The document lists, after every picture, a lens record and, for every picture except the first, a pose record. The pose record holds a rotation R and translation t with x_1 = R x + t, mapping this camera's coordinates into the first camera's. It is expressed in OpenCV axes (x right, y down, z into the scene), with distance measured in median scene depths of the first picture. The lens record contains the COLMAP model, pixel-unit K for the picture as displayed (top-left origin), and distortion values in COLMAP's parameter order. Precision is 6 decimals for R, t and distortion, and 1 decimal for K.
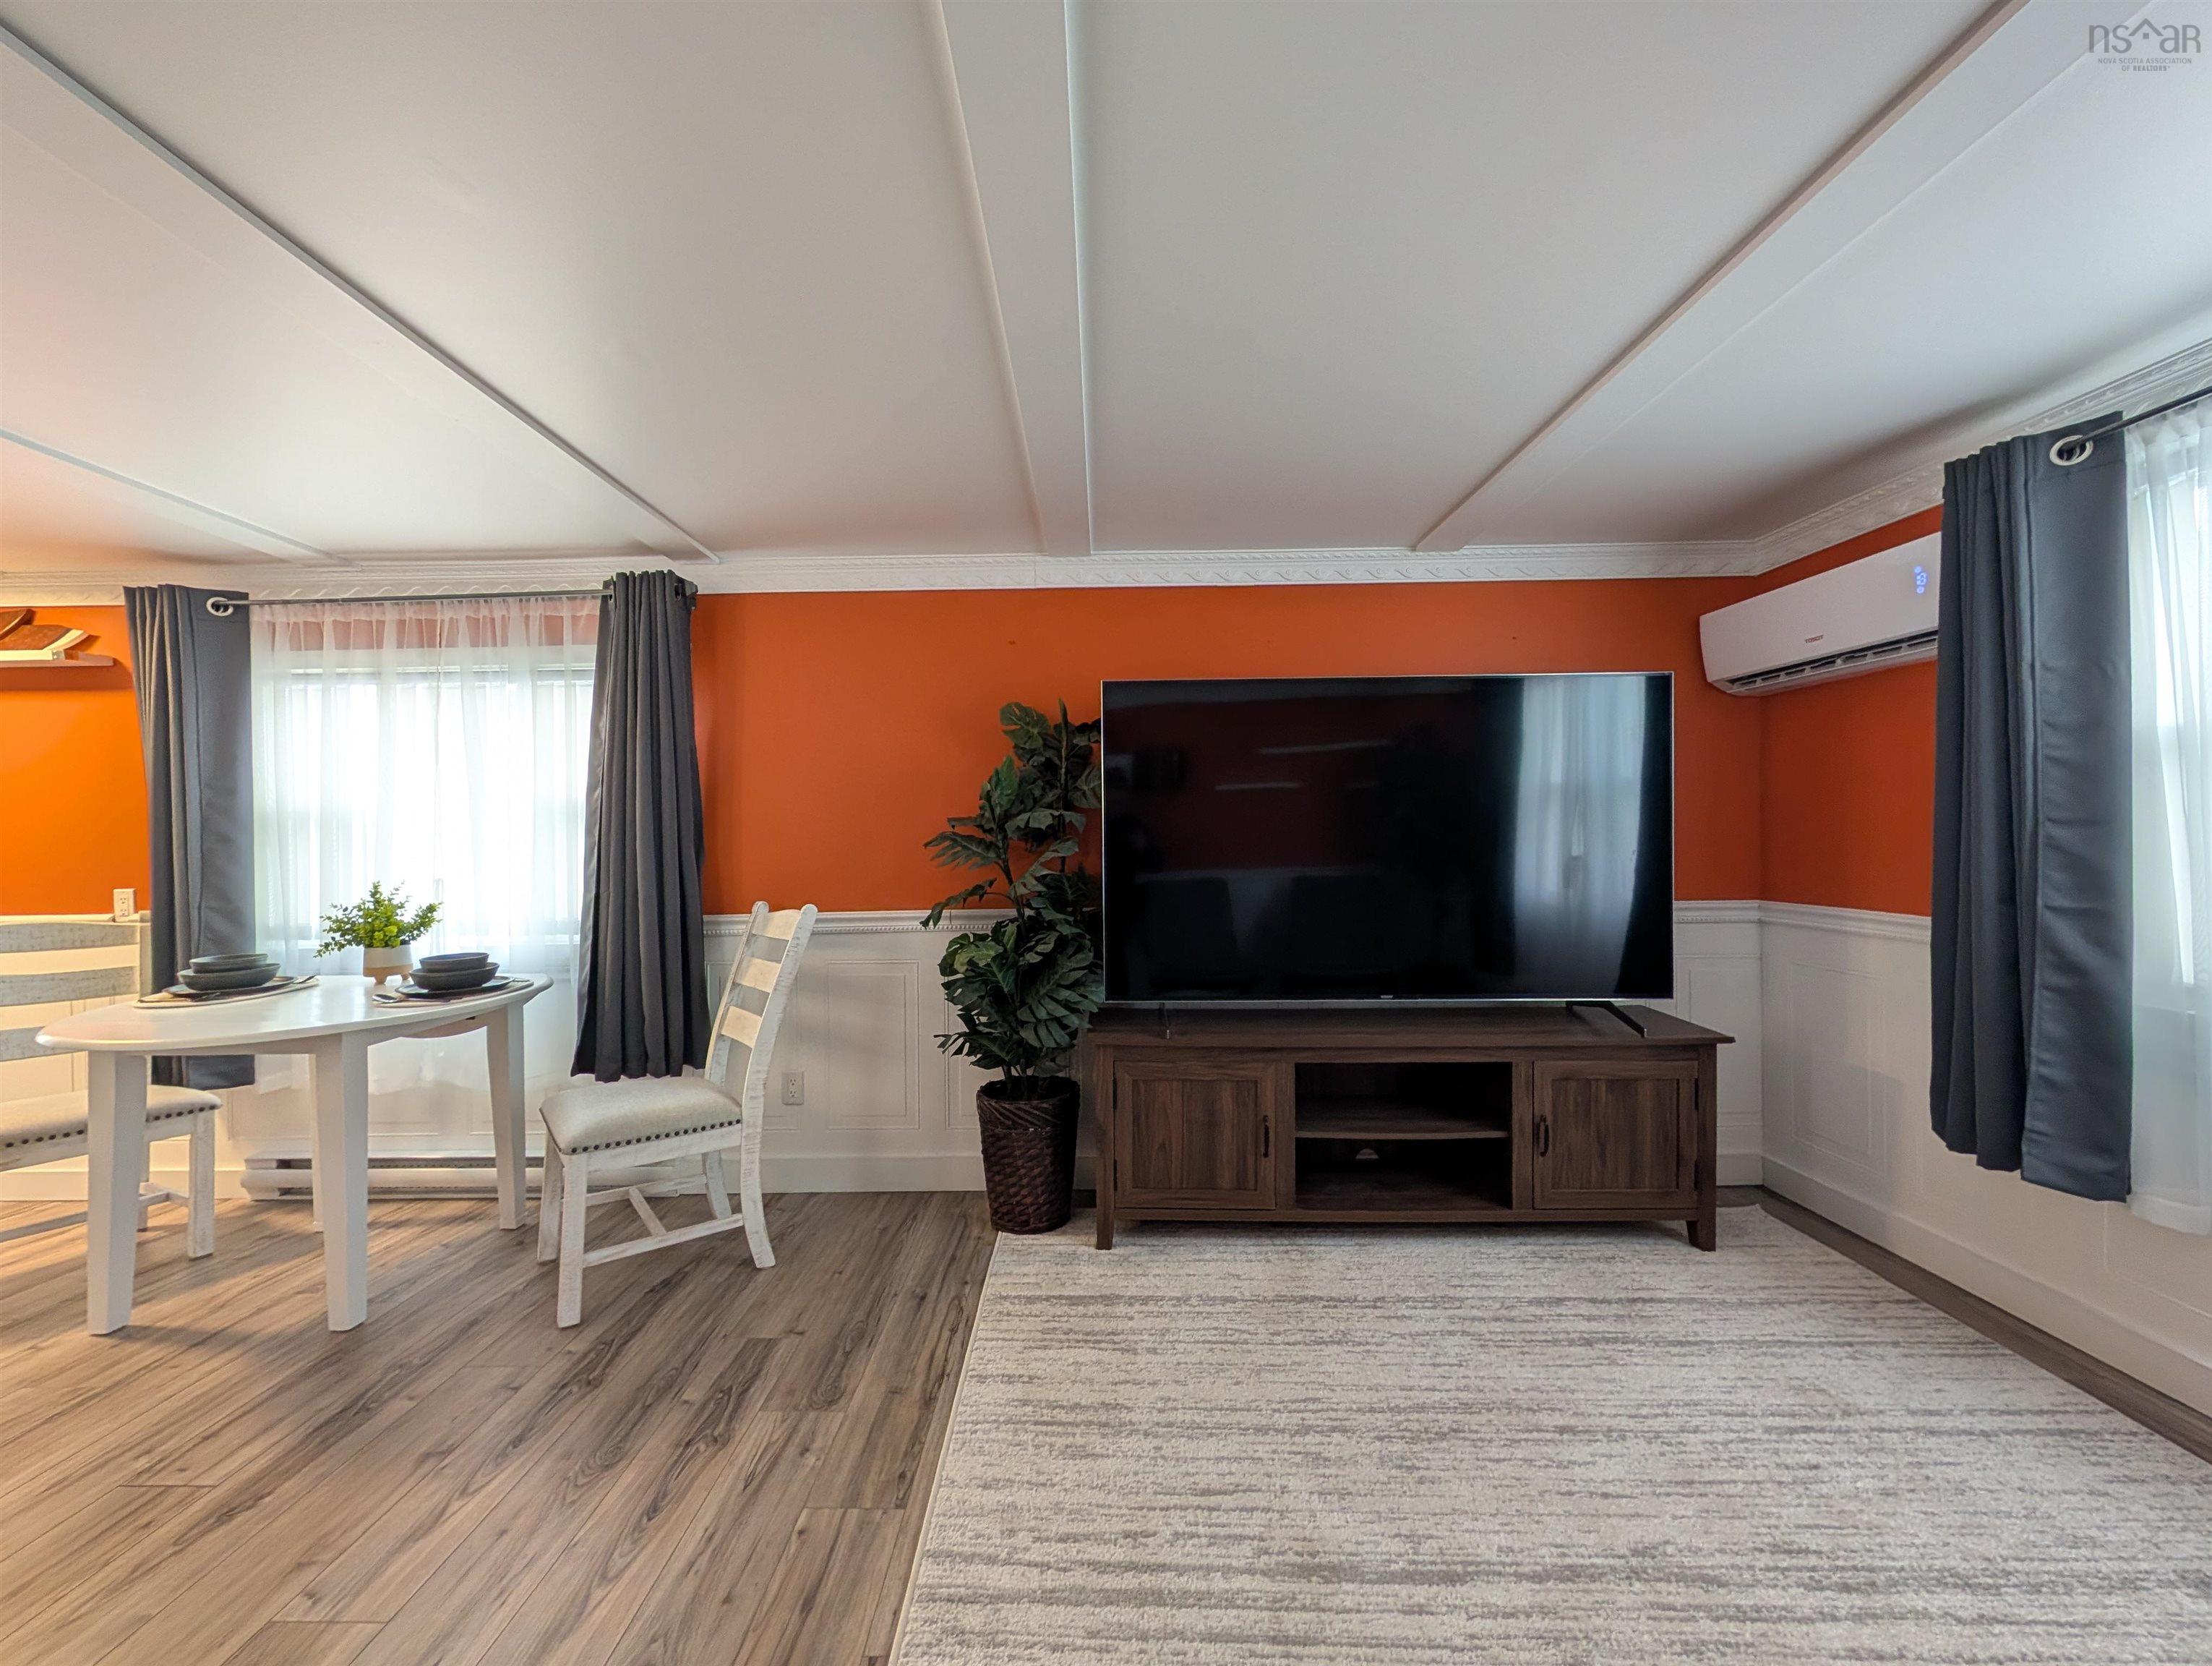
lens RADIAL K [[837.8, 0, 1096.4], [0, 837.8, 834.3], [0, 0, 1]] dist [-0.000146, 0.000221]
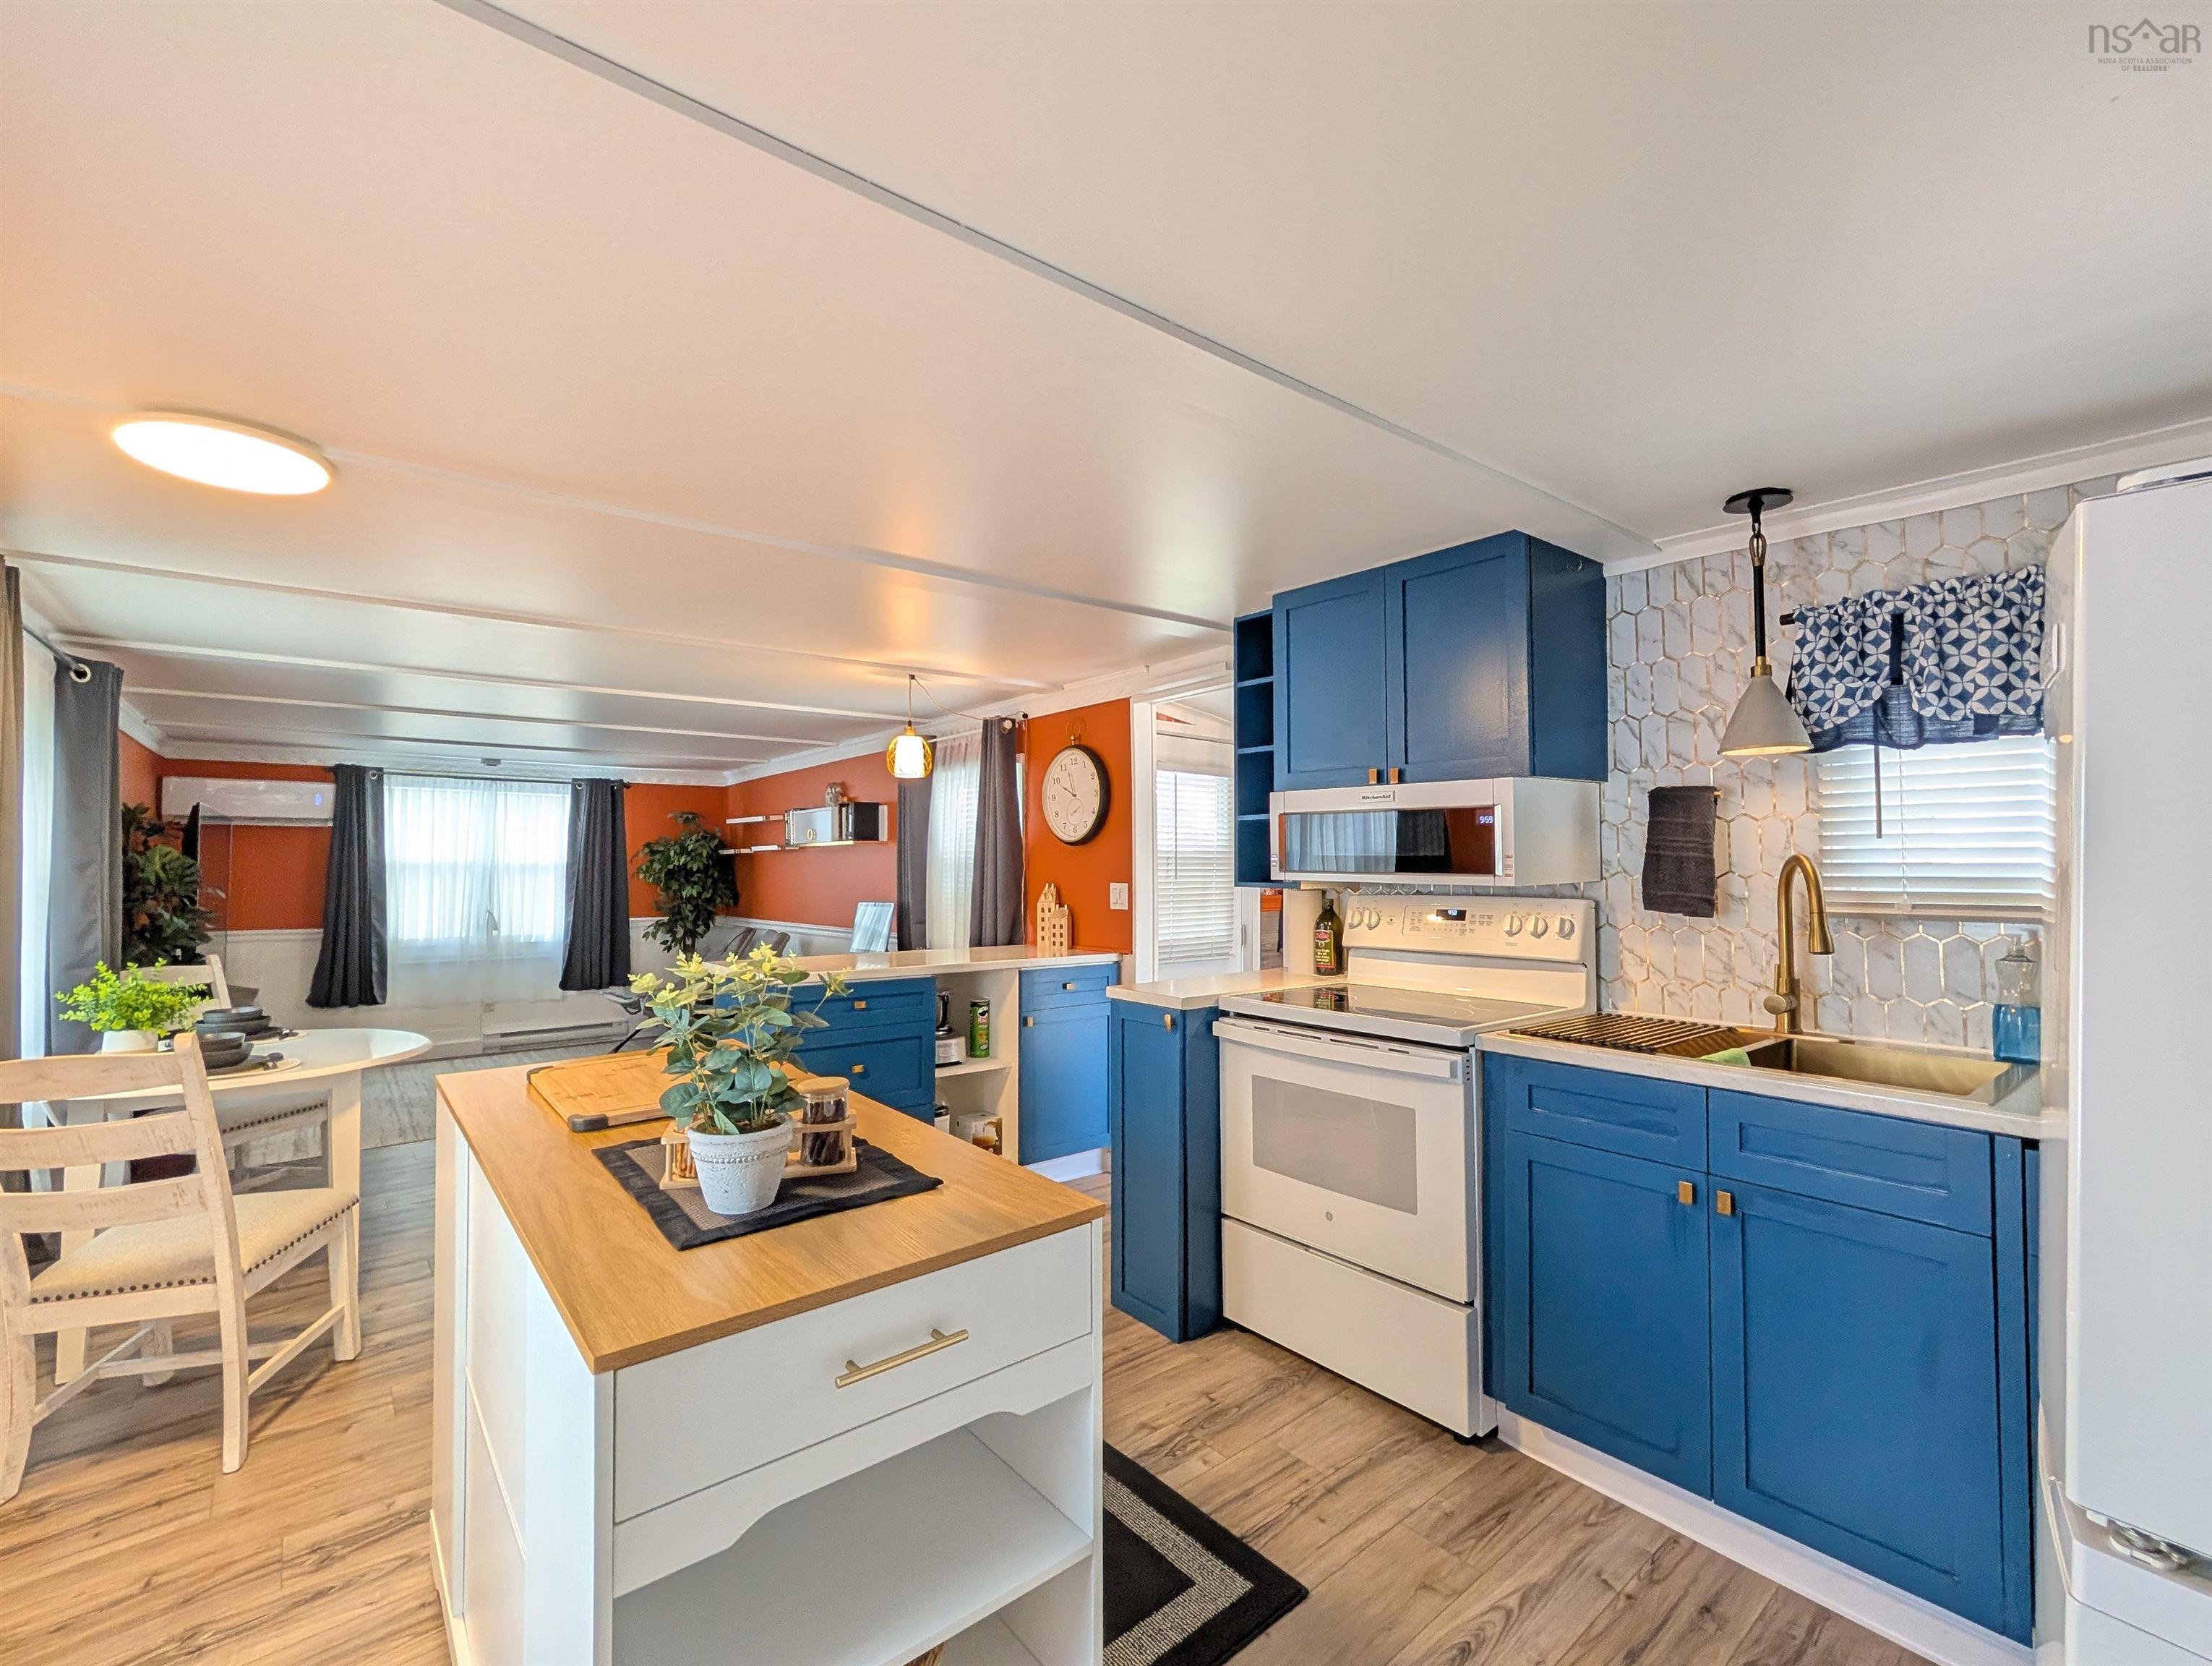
lens RADIAL K [[967.4, 0, 1106.0], [0, 967.4, 833.0], [0, 0, 1]] dist [0.002745, 0.000327]
pose [[-0.640977, 0.038864, 0.766576, -2.579539], [0.004828, 0.998902, -0.046606, -0.037590], [-0.767545, -0.026172, -0.640461, 0.910461]]
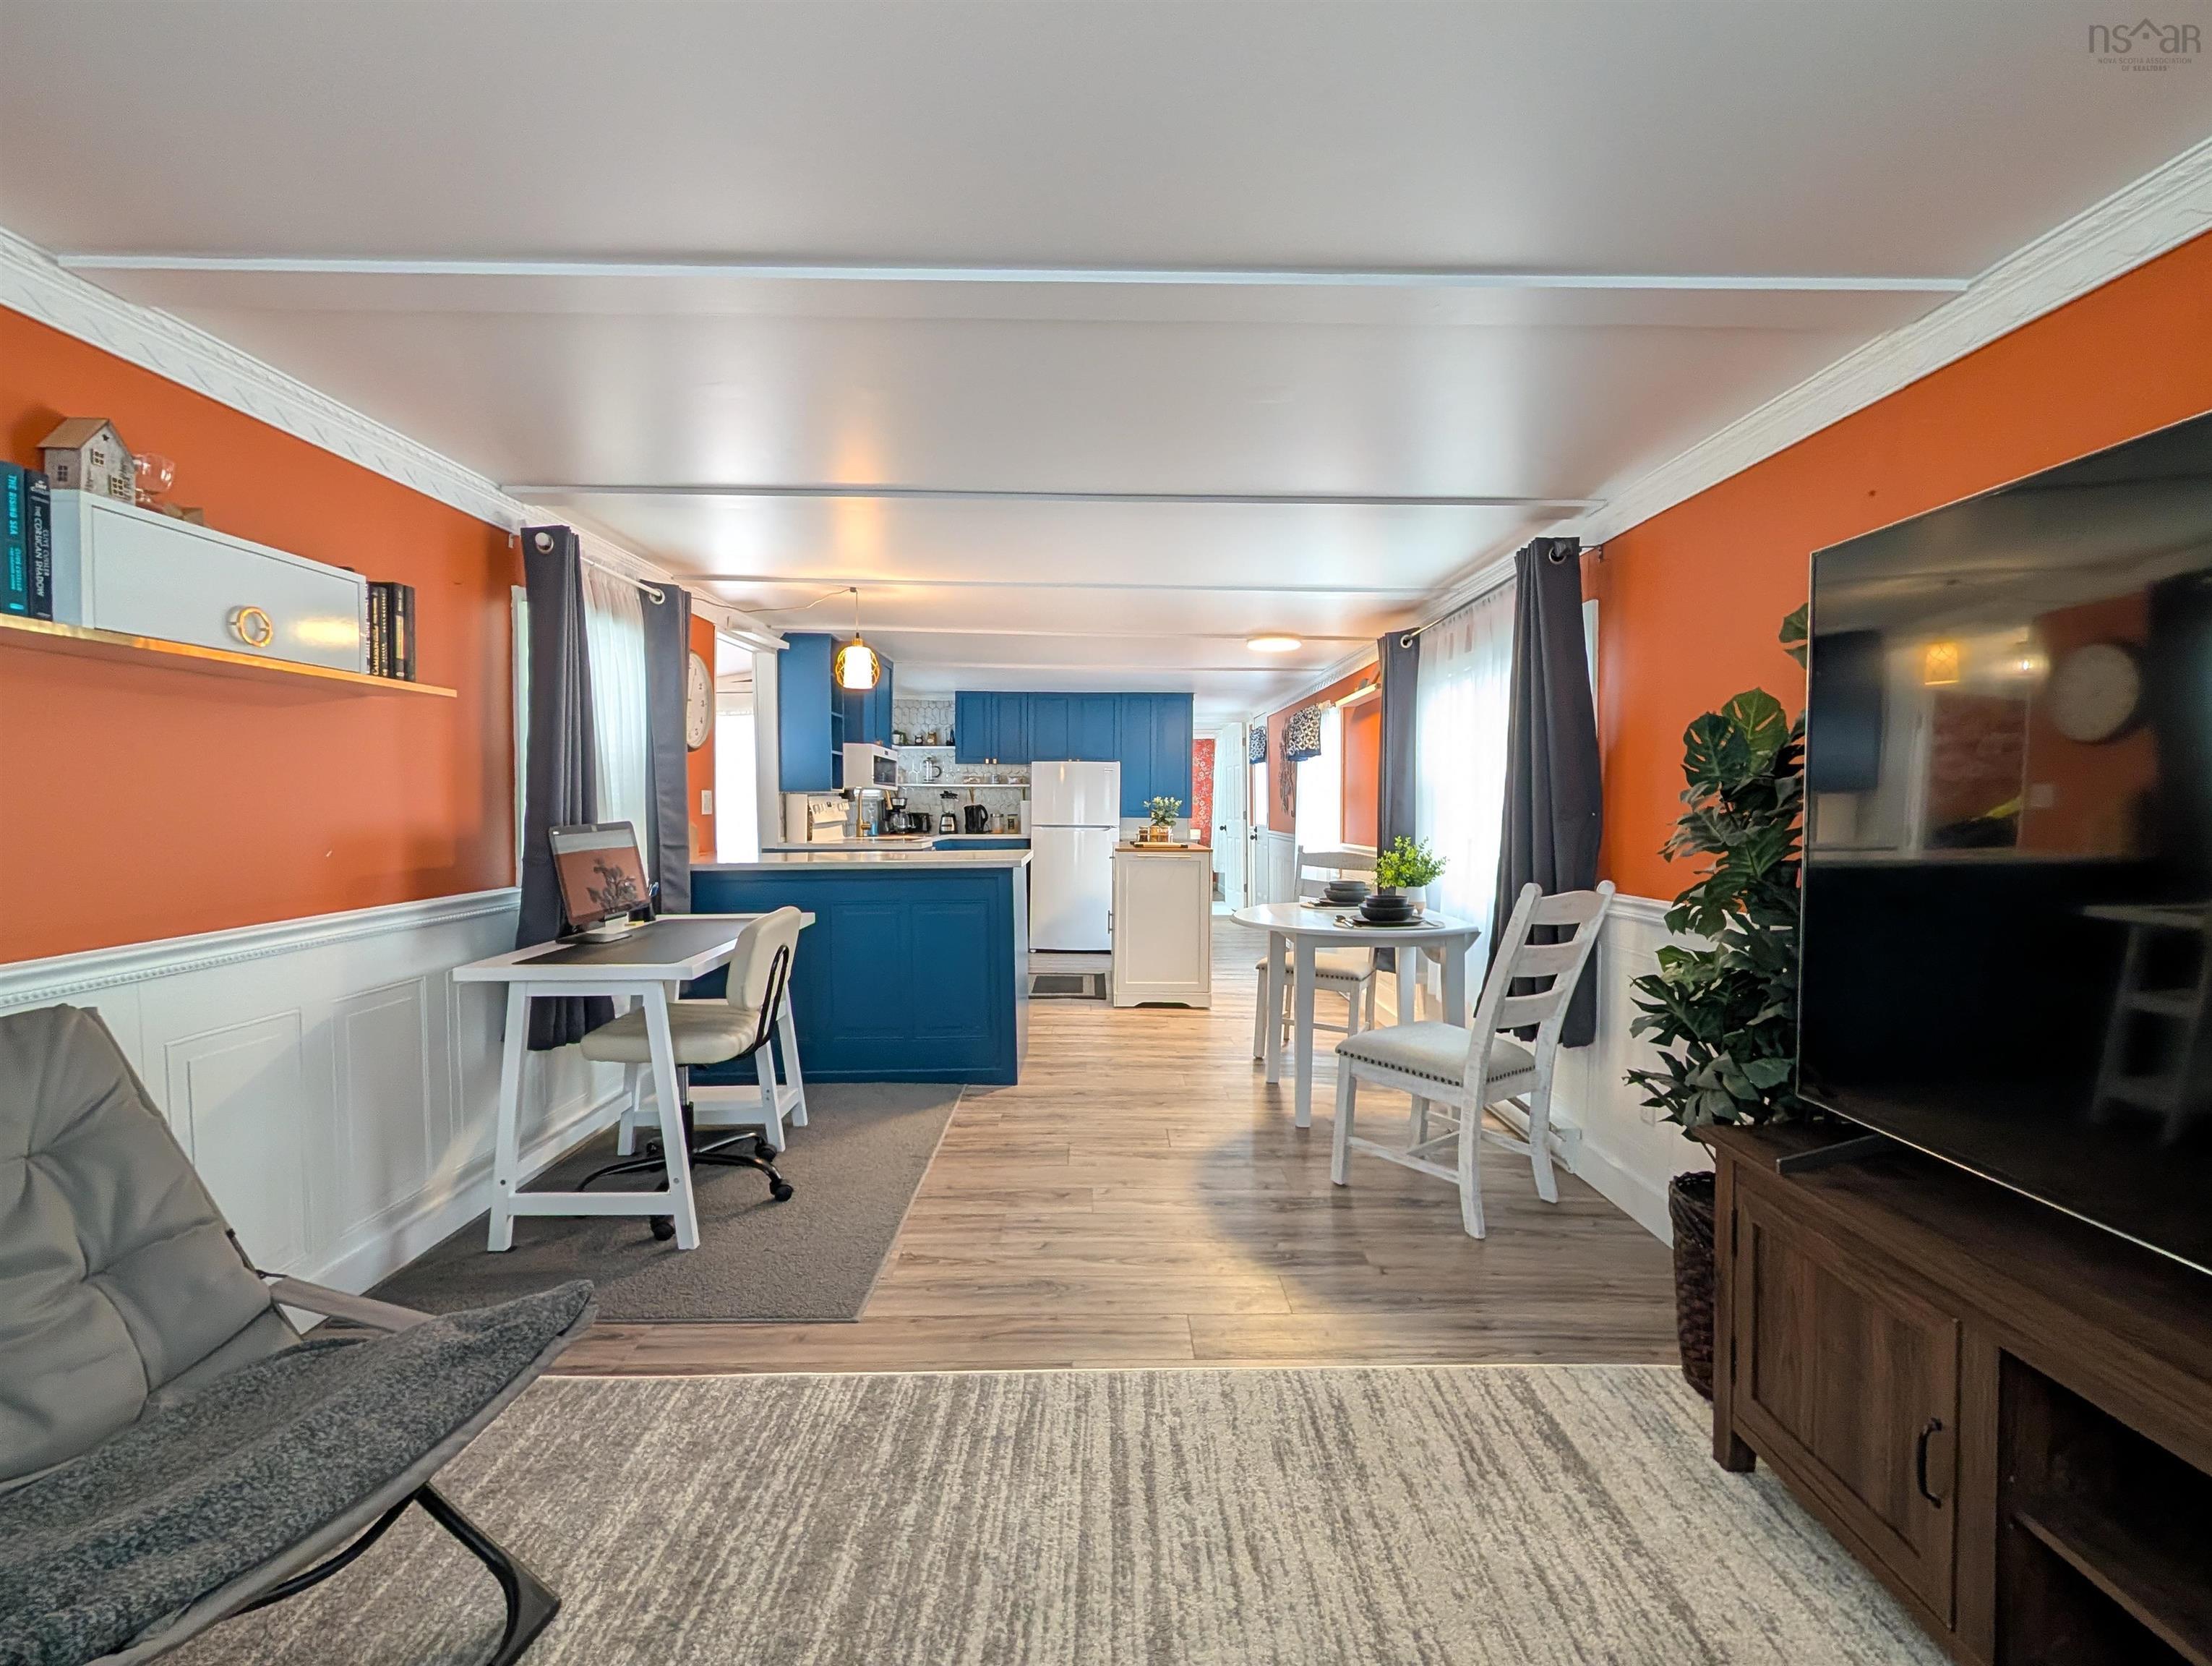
lens RADIAL K [[981.8, 0, 1115.5], [0, 981.8, 835.0], [0, 0, 1]] dist [0.001080, 0.000051]
pose [[0.027001, 0.045364, -0.998606, 0.727158], [0.006862, 0.998938, 0.045565, -0.023232], [0.999612, -0.008083, 0.026661, 0.520989]]
